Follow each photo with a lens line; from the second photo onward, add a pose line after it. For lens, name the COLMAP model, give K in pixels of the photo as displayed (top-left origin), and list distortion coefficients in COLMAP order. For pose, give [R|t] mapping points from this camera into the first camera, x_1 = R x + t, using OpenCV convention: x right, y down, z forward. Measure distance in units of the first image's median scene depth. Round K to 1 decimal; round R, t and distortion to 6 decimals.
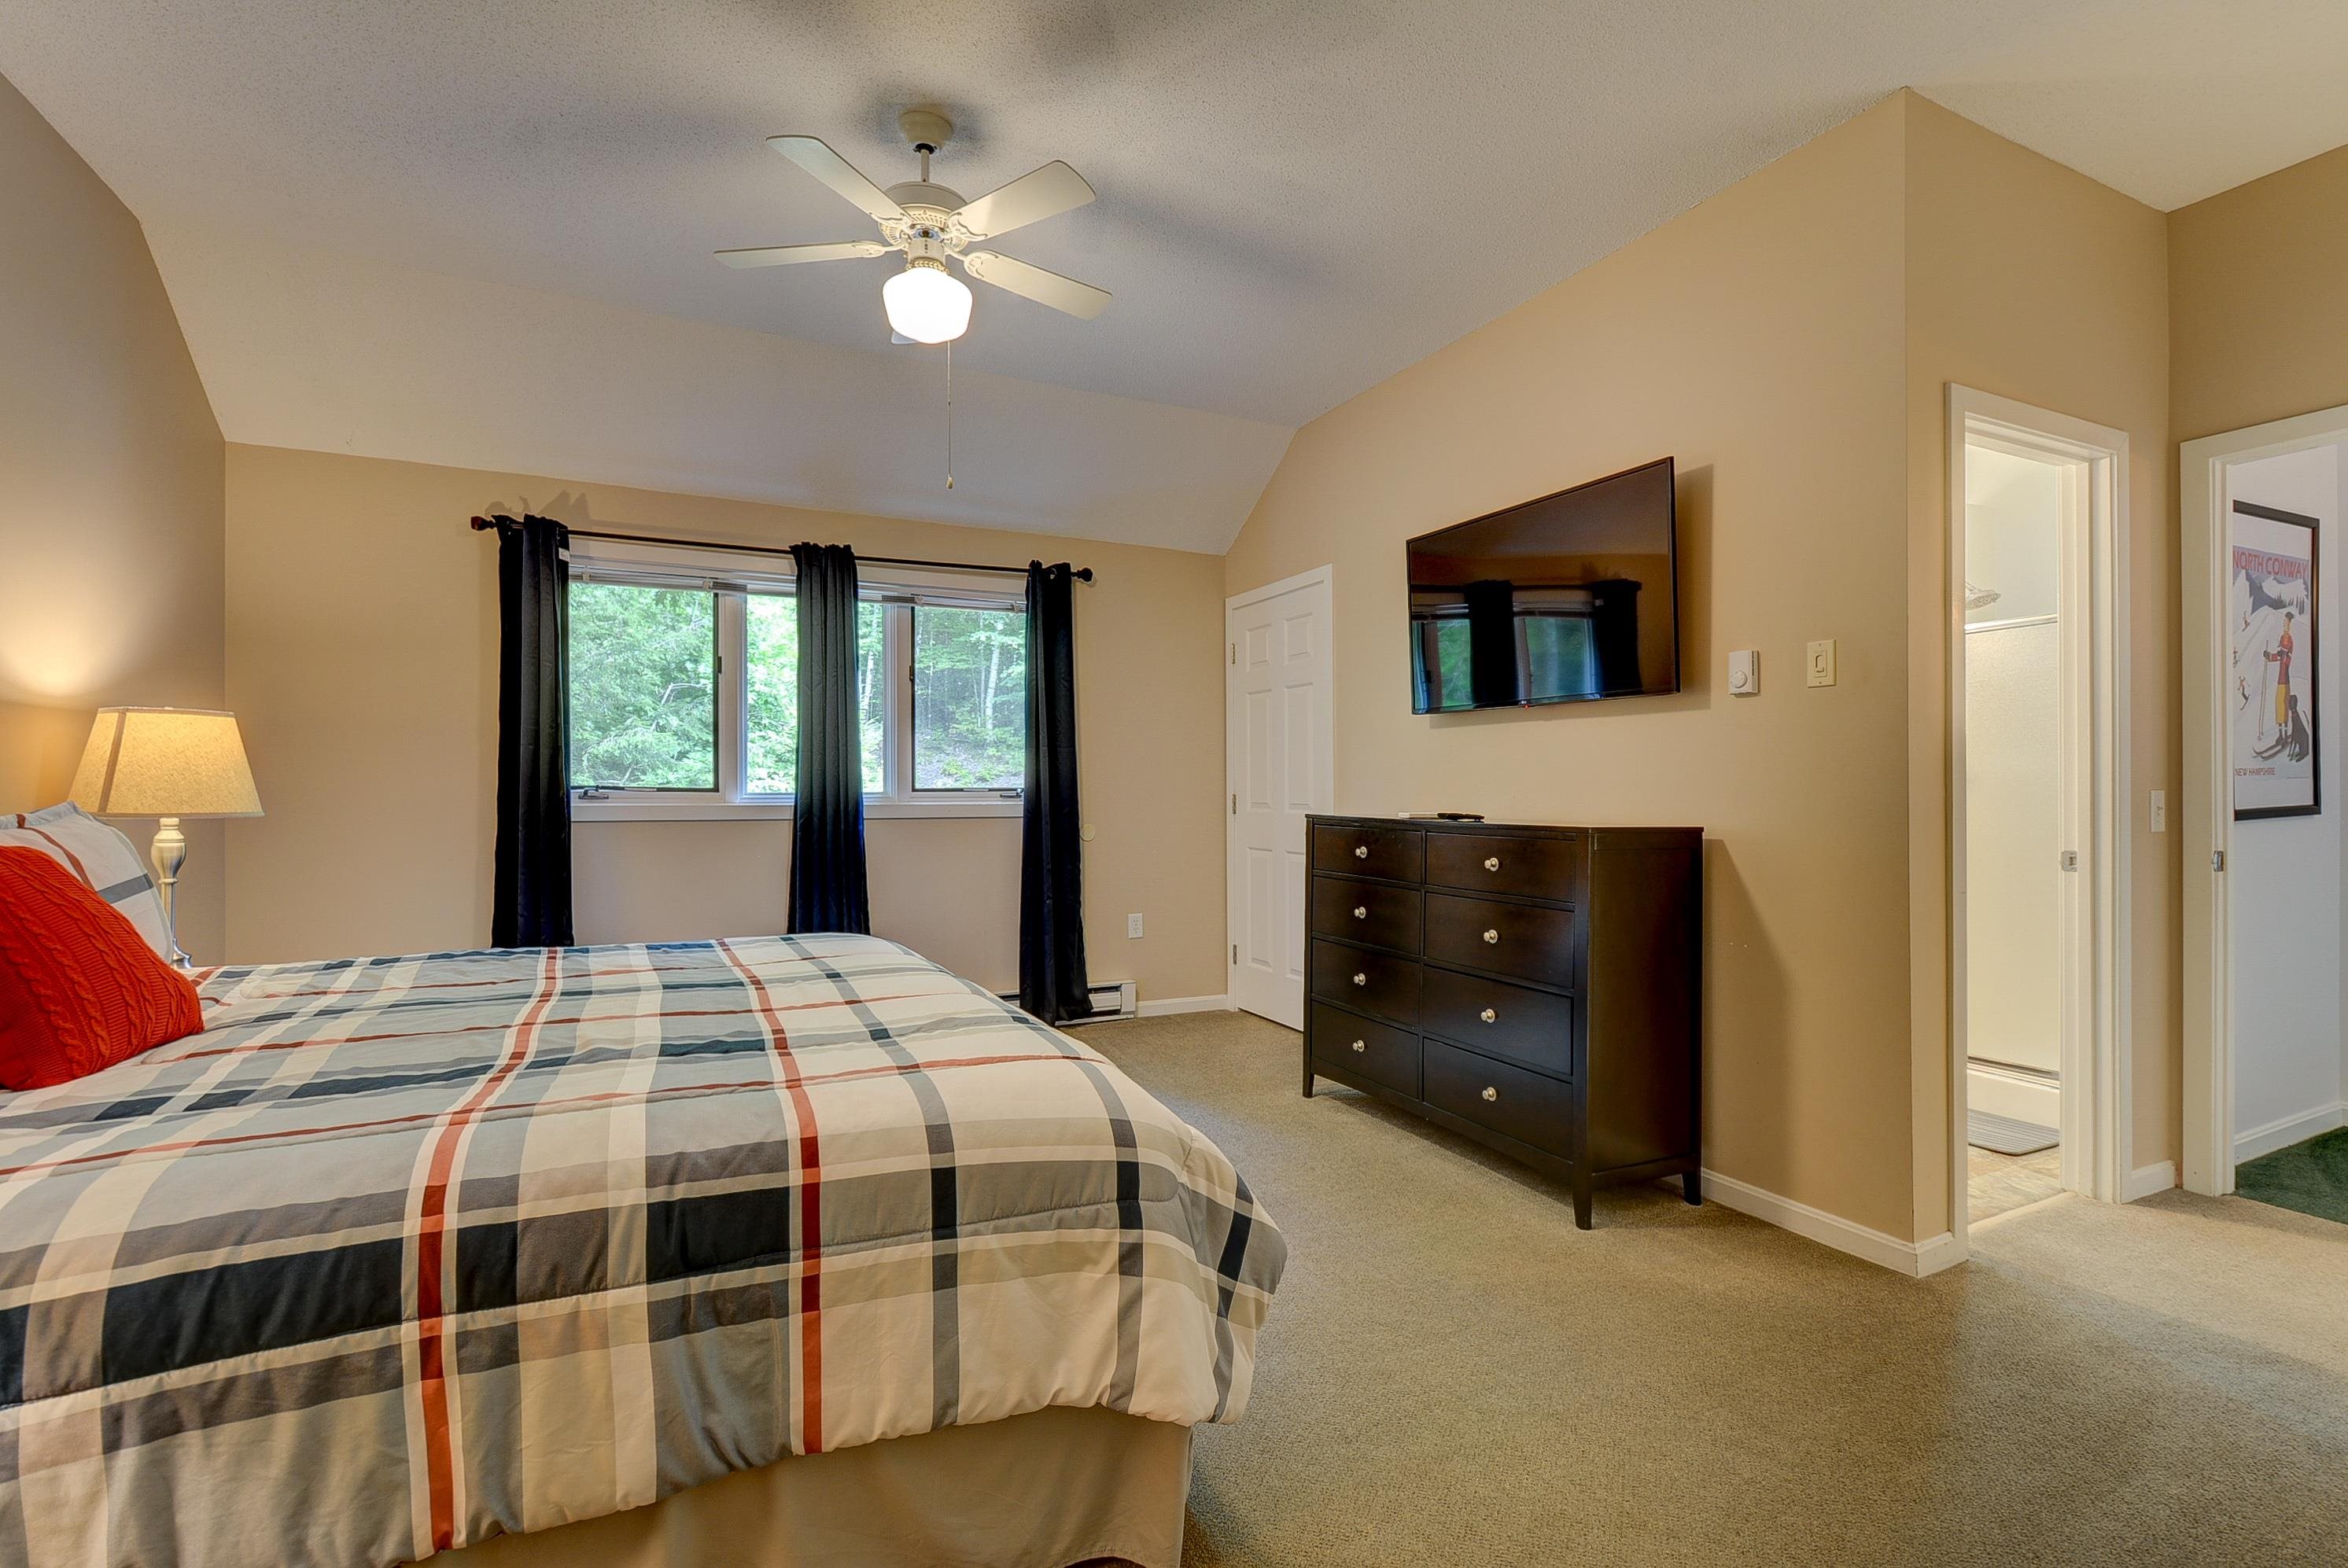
lens RADIAL K [[1027.5, 0, 1152.3], [0, 1027.5, 774.4], [0, 0, 1]] dist [-0.001620, -0.000739]
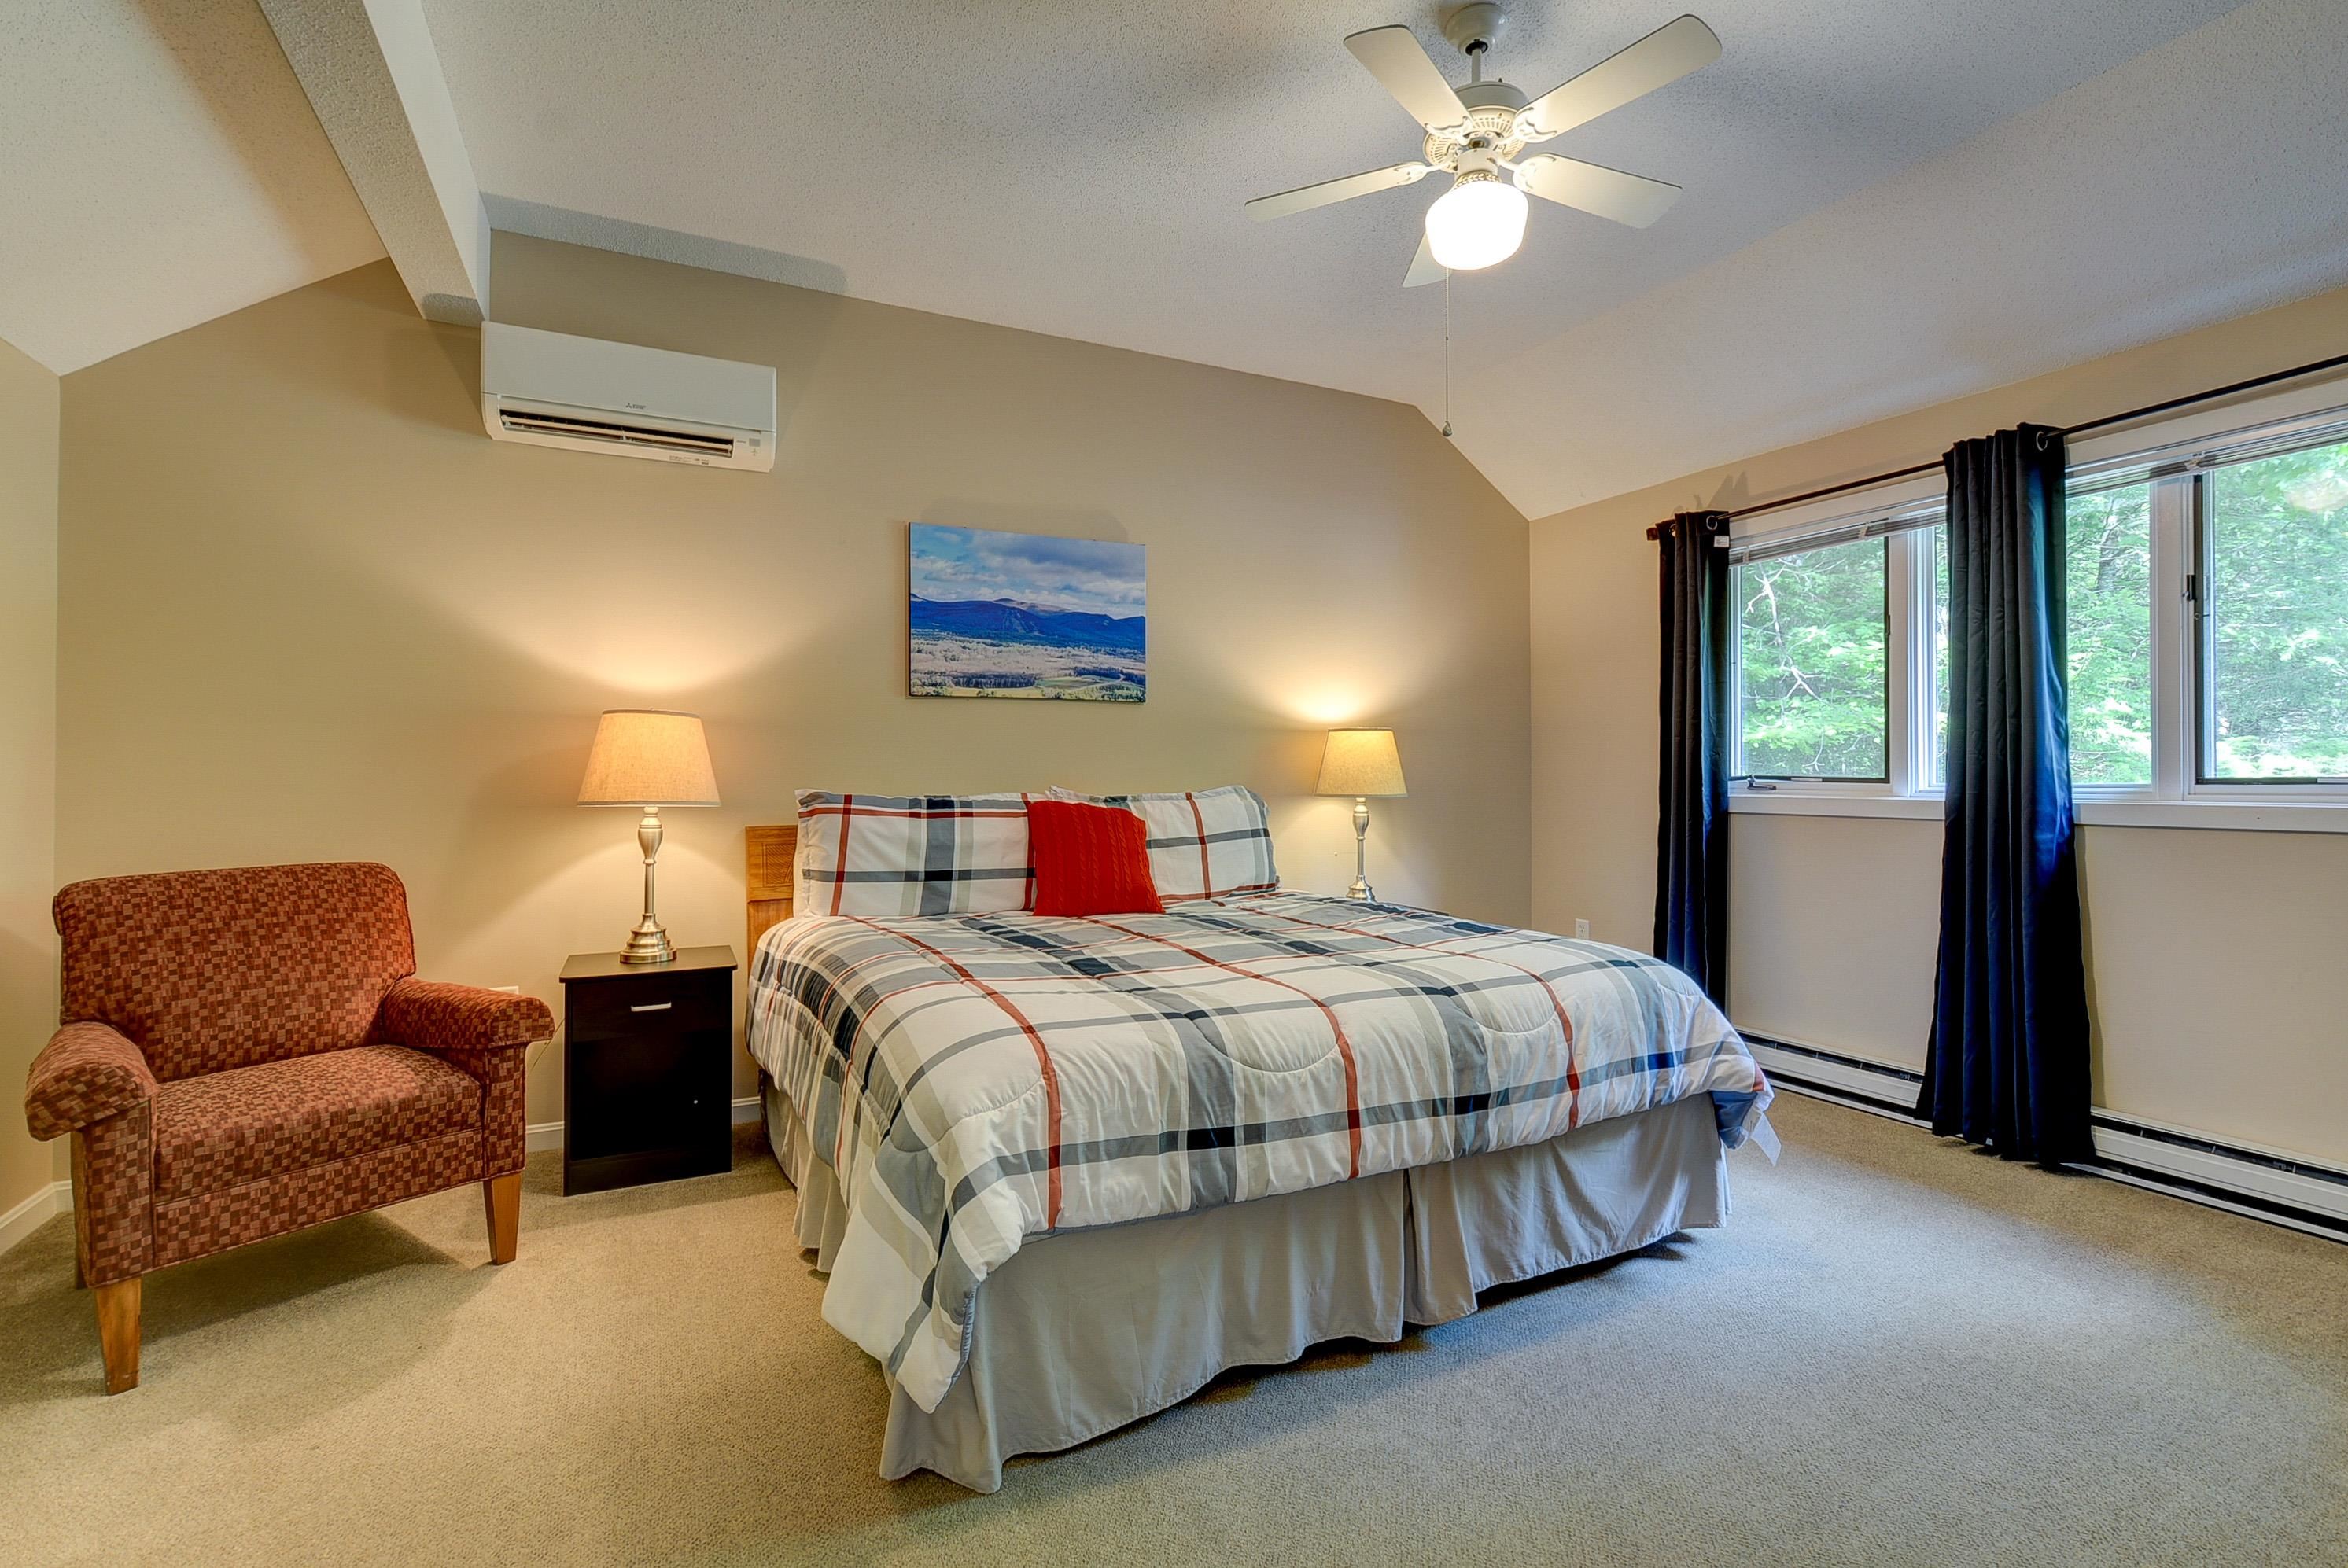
lens RADIAL K [[1027.5, 0, 1152.3], [0, 1027.5, 774.4], [0, 0, 1]] dist [-0.001620, -0.000739]
pose [[0.010912, -0.003818, -0.999933, 0.398036], [0.011900, 0.999922, -0.003688, 0.006722], [0.999870, -0.011859, 0.010956, 0.430530]]
